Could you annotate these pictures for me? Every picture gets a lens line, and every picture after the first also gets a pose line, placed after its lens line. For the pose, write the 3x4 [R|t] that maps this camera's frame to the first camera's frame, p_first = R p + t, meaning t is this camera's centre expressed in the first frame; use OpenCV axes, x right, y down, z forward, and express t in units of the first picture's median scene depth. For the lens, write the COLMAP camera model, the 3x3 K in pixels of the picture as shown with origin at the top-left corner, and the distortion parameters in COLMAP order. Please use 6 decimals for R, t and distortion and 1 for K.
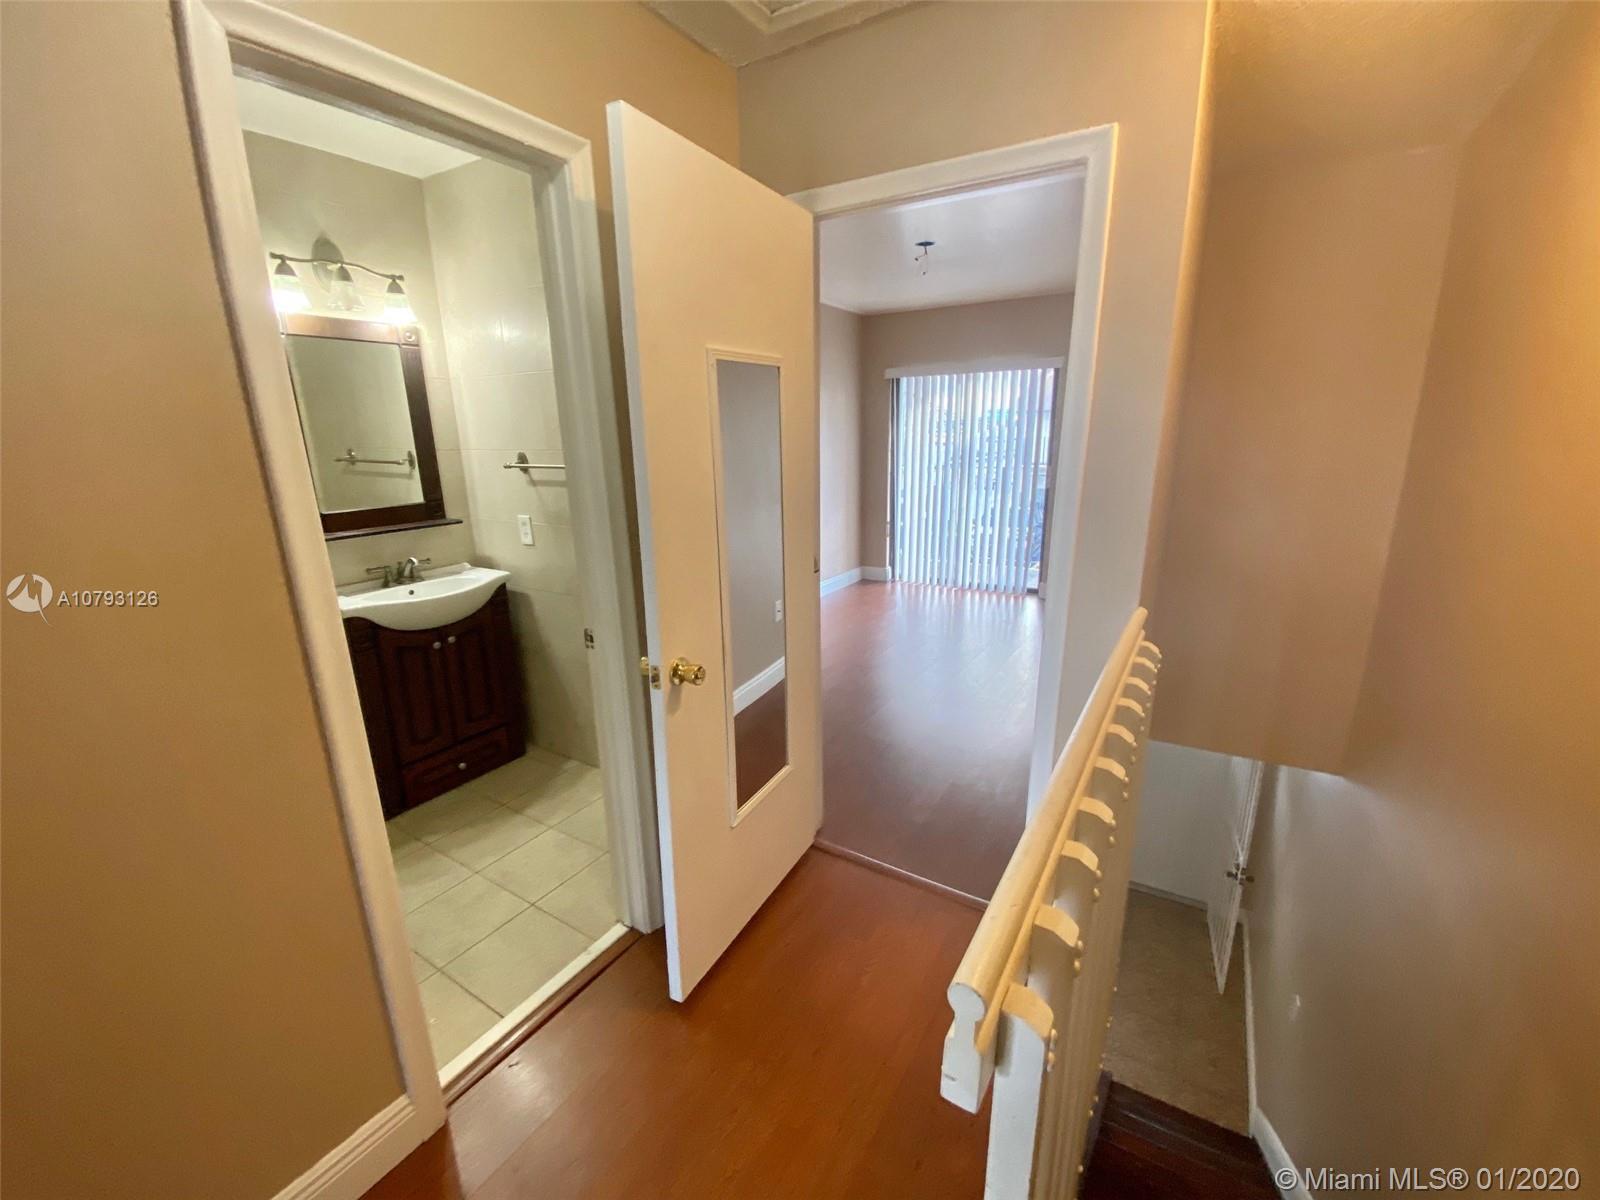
lens RADIAL K [[653.0, 0, 800.0], [0, 653.0, 600.0], [0, 0, 1]] dist [0.021640, -0.019619]
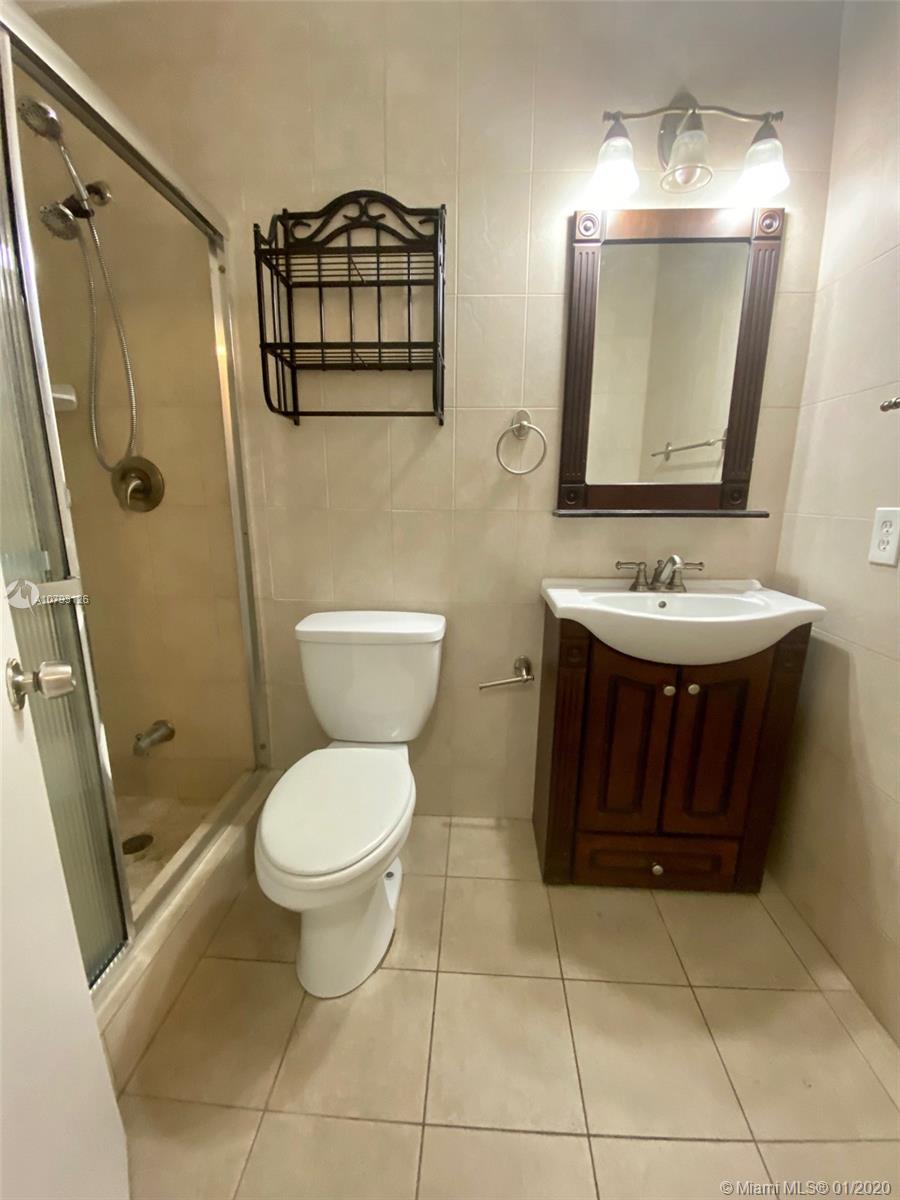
lens RADIAL K [[489.7, 0, 456.1], [0, 489.7, 602.1], [0, 0, 1]] dist [0.021640, -0.019619]
pose [[0.488053, 0.216175, -0.845620, -0.248069], [-0.235051, 0.965603, 0.111187, -0.020404], [0.840569, 0.144498, 0.522077, 0.524915]]
